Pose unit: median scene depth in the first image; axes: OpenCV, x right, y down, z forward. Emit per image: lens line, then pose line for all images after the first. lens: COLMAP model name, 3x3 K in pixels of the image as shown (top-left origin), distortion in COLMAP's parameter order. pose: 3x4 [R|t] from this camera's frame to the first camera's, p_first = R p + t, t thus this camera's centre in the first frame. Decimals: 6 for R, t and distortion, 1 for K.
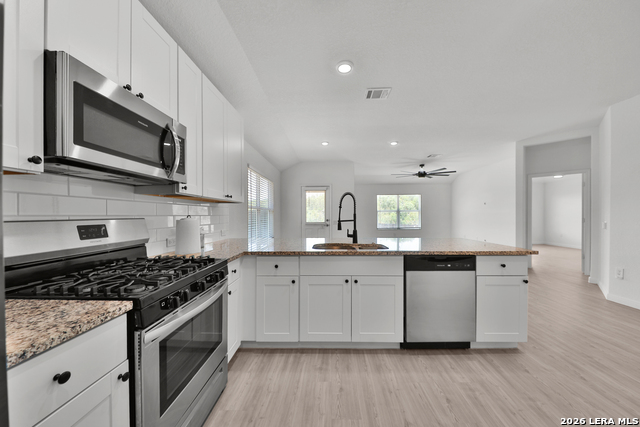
lens RADIAL K [[217.5, 0, 332.4], [0, 217.5, 216.1], [0, 0, 1]] dist [0.004176, -0.002356]
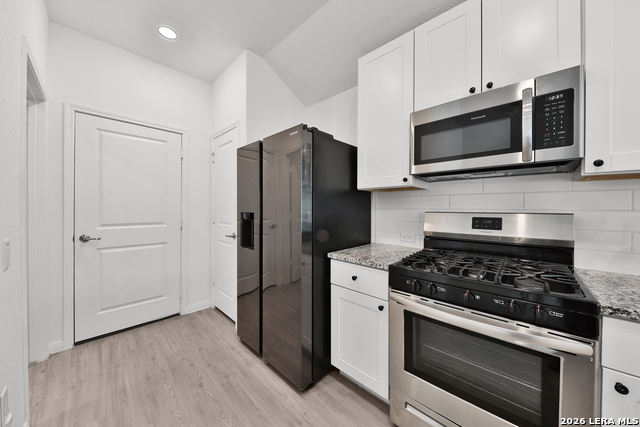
lens RADIAL K [[226.8, 0, 325.2], [0, 226.8, 210.1], [0, 0, 1]] dist [-0.002677, -0.000415]
pose [[-0.680826, 0.002320, -0.732441, 0.217921], [-0.009876, 0.999875, 0.012348, -0.002958], [0.732379, 0.015641, -0.680718, 0.718547]]
